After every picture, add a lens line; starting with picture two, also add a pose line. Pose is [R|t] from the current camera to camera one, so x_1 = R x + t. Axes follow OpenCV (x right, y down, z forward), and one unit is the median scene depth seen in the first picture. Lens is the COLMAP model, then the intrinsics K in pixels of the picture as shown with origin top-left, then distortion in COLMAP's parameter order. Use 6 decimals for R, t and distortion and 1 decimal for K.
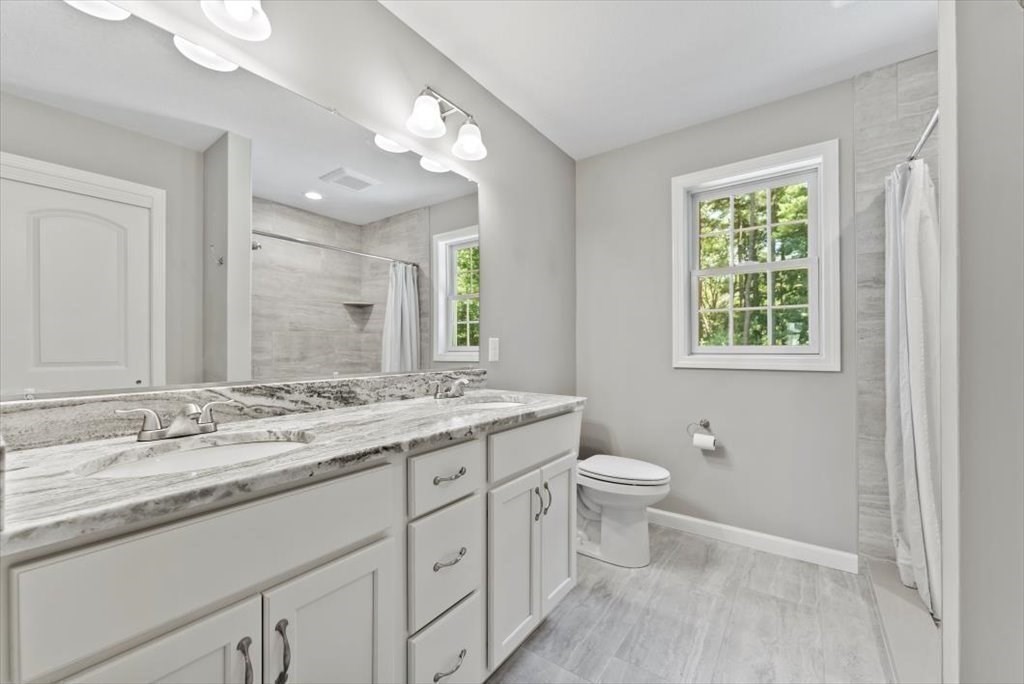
lens RADIAL K [[412.3, 0, 509.6], [0, 412.3, 342.0], [0, 0, 1]] dist [0.003598, -0.000551]
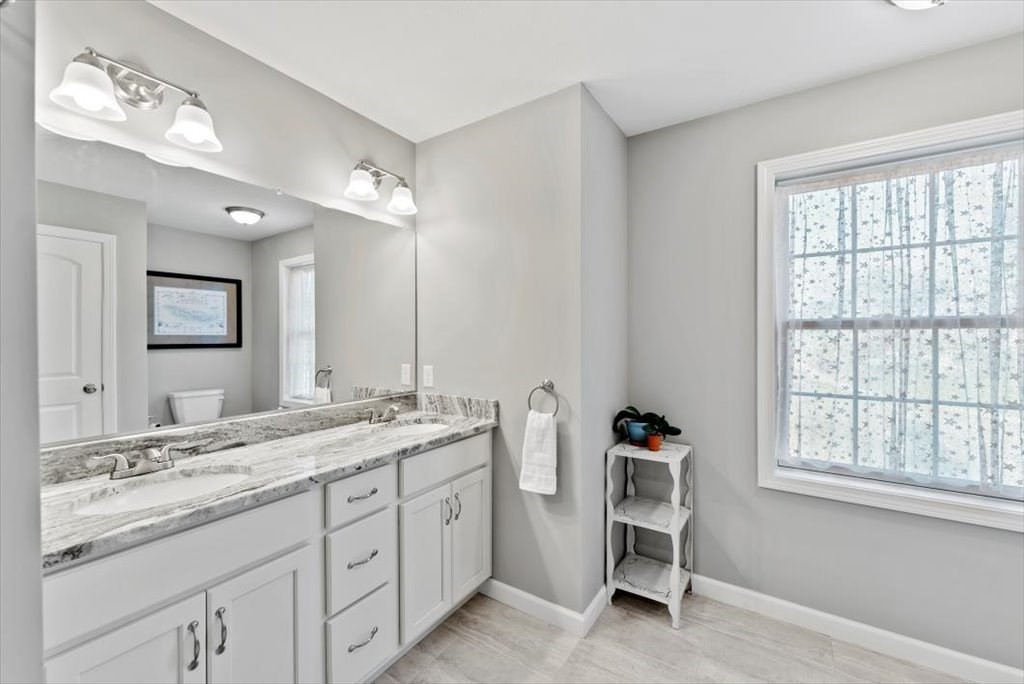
lens RADIAL K [[412.3, 0, 512.7], [0, 412.3, 338.2], [0, 0, 1]] dist [0.003598, -0.000551]
pose [[0.998378, -0.001095, 0.056930, 0.225228], [0.000585, 0.999960, 0.008970, -0.162171], [-0.056937, -0.008922, 0.998338, -0.283681]]
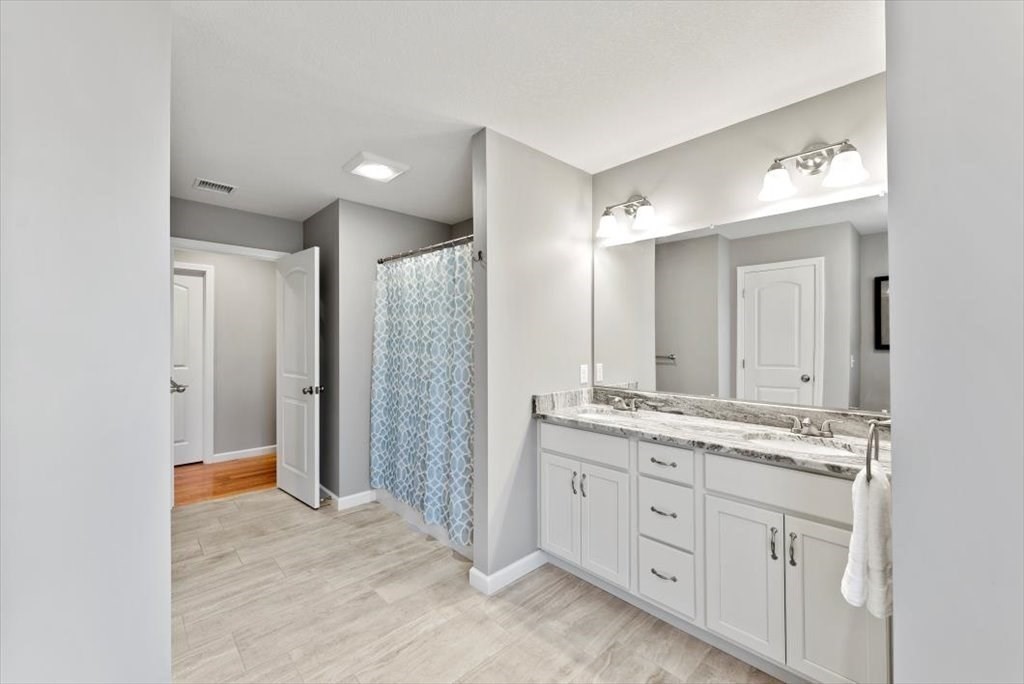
lens RADIAL K [[412.3, 0, 510.3], [0, 412.3, 340.3], [0, 0, 1]] dist [0.003598, -0.000551]
pose [[-0.169686, 0.002310, -0.985495, 1.426632], [0.008078, 0.999967, 0.000953, -0.159607], [0.985465, -0.007799, -0.169699, 0.596109]]
